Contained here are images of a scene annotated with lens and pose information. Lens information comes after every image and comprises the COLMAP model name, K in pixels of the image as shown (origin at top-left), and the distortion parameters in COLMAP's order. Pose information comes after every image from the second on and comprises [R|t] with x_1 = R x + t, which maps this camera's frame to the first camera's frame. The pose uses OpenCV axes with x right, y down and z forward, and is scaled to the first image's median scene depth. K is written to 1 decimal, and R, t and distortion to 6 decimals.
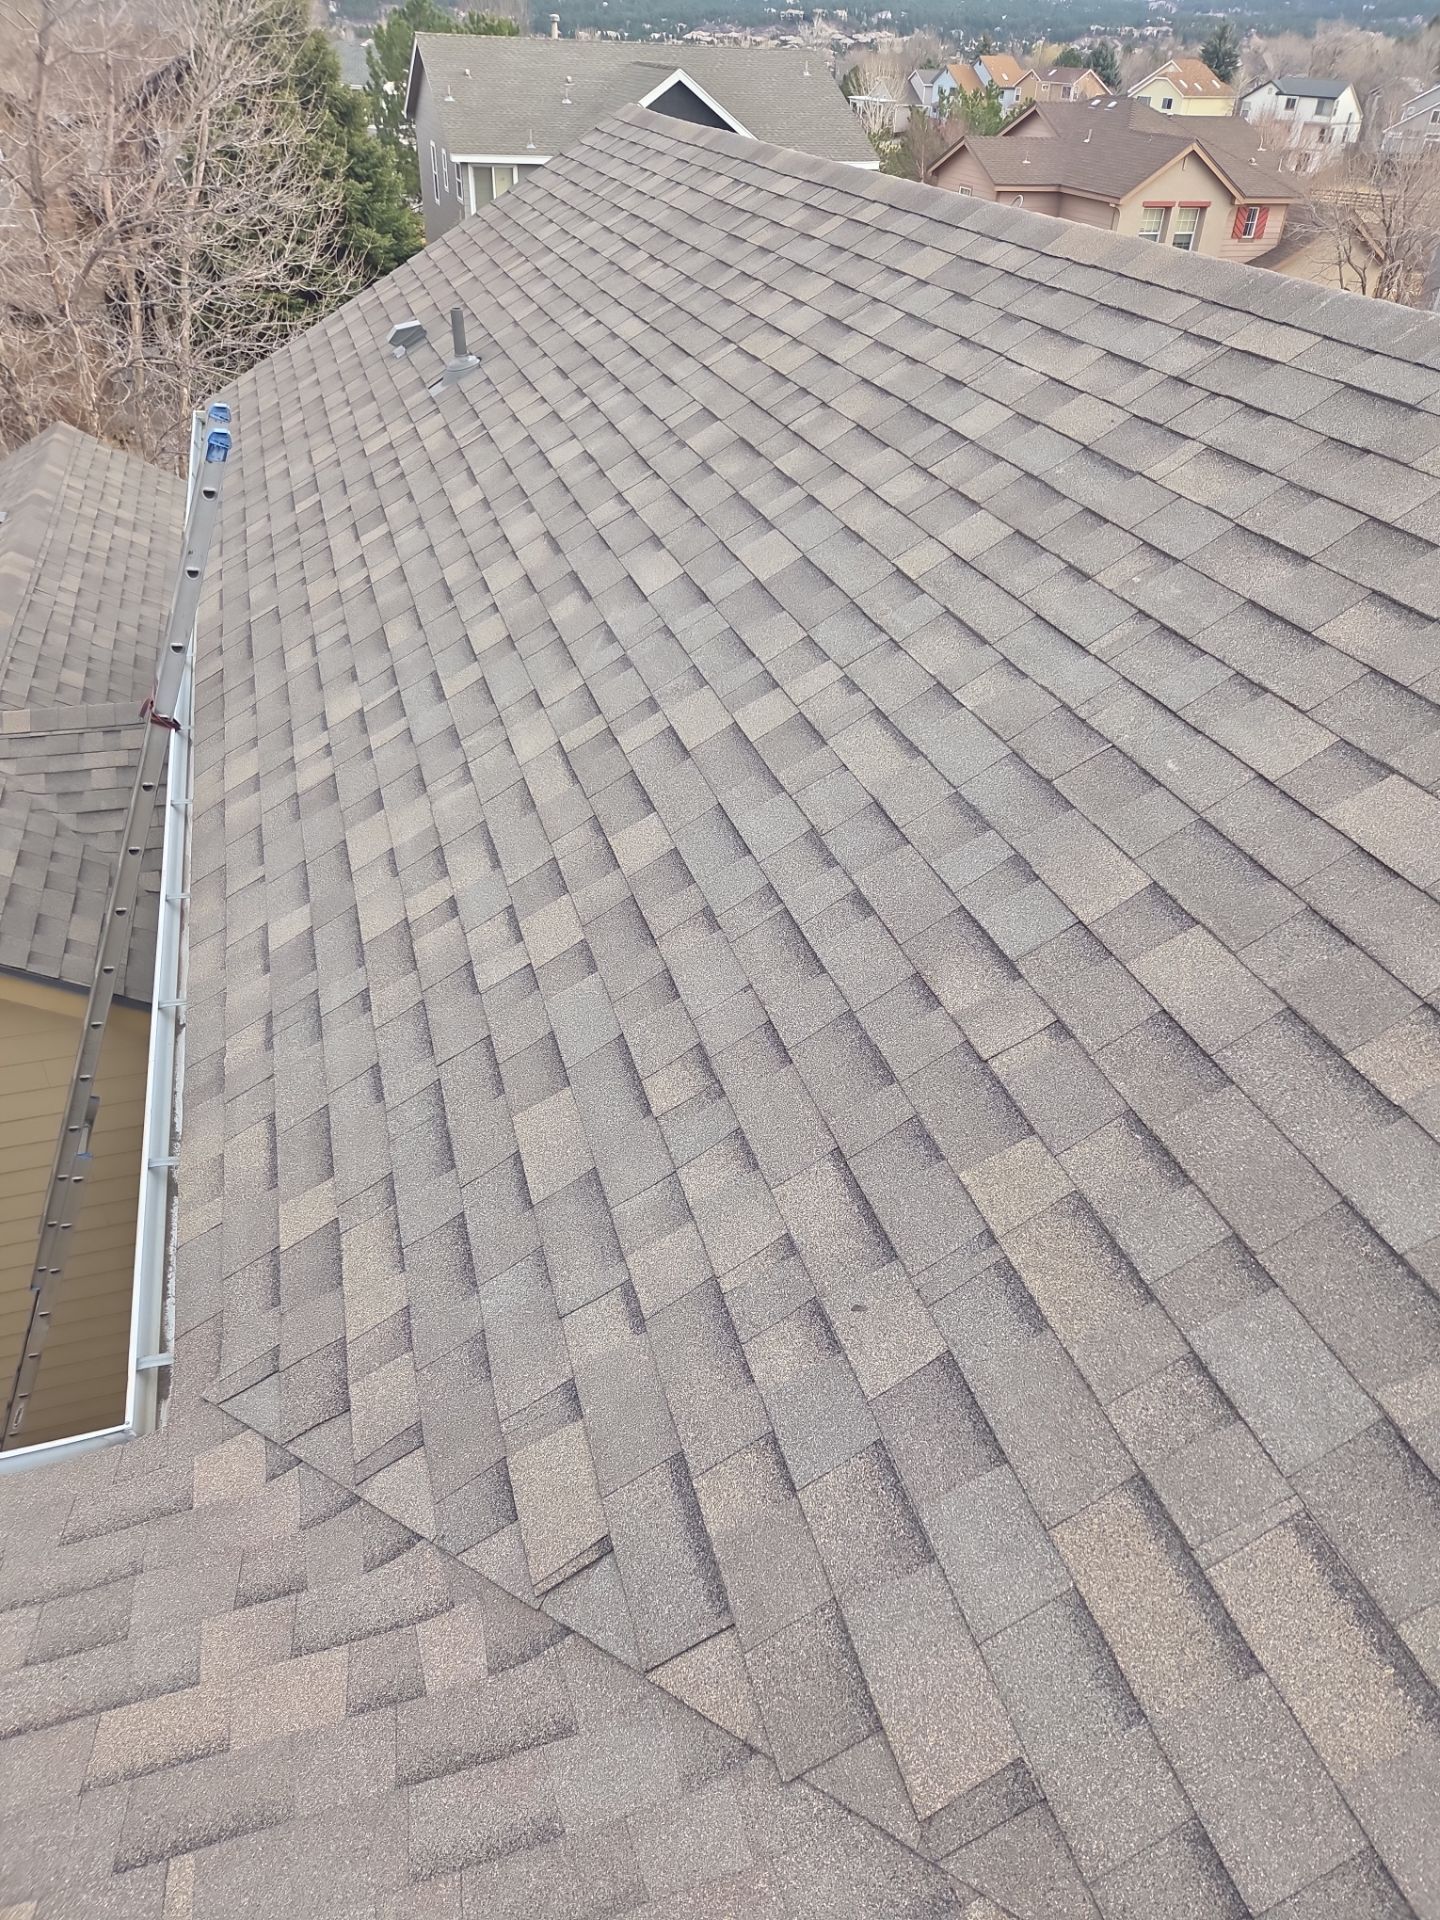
lens RADIAL K [[1260.3, 0, 720.0], [0, 1260.3, 960.0], [0, 0, 1]] dist [0.080818, -0.076217]
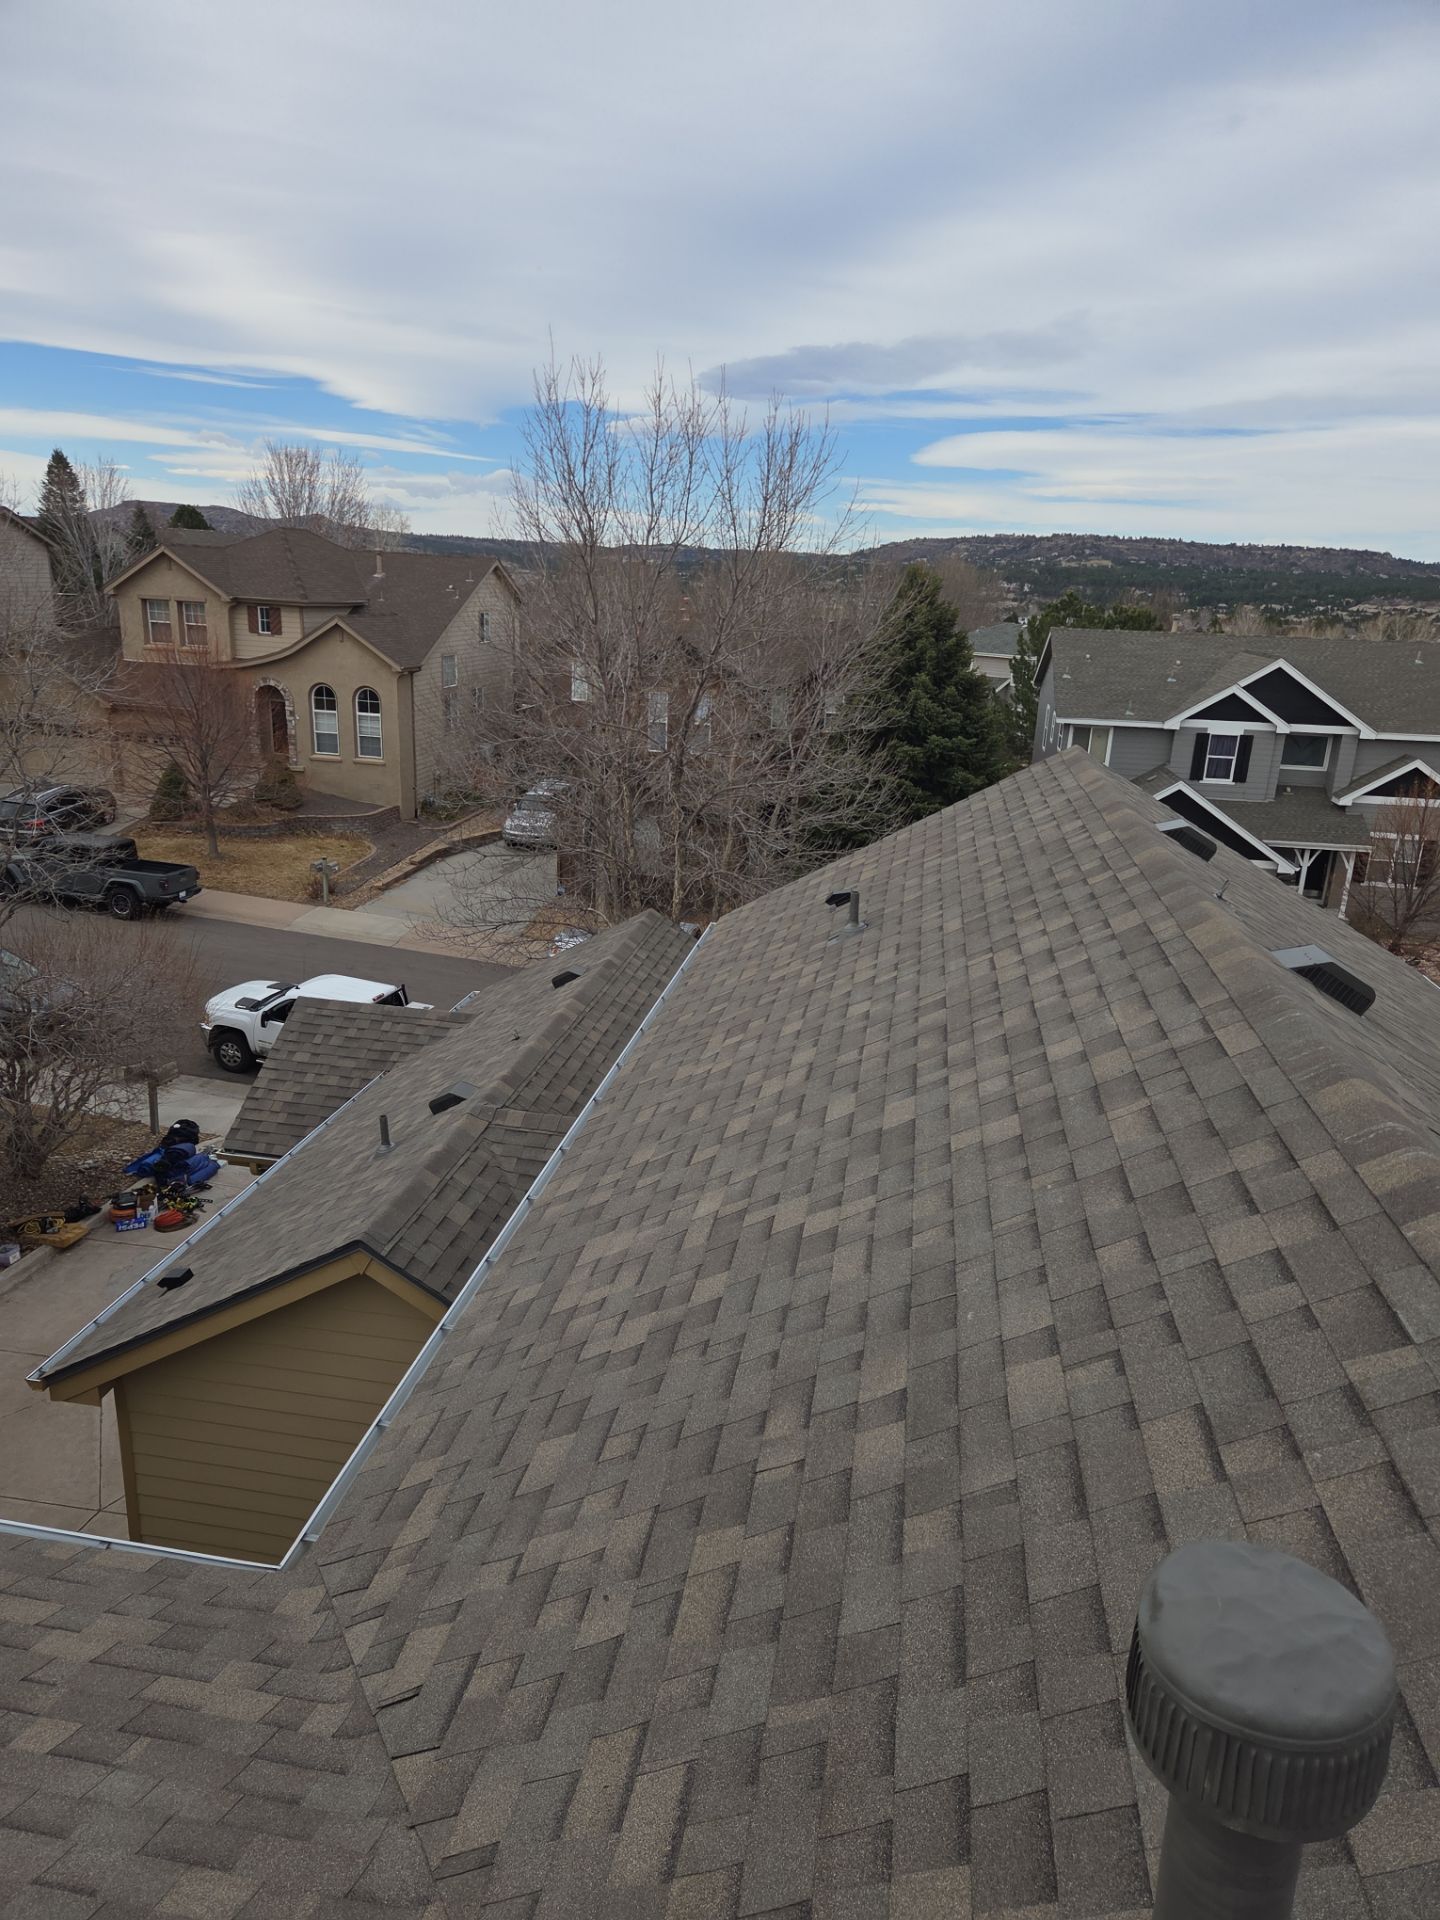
lens RADIAL K [[1260.3, 0, 720.0], [0, 1260.3, 960.0], [0, 0, 1]] dist [0.080818, -0.076217]
pose [[0.892929, 0.128468, -0.431479, 0.587917], [-0.269295, 0.920465, -0.283237, -0.033556], [0.360774, 0.369106, 0.856506, -0.439159]]
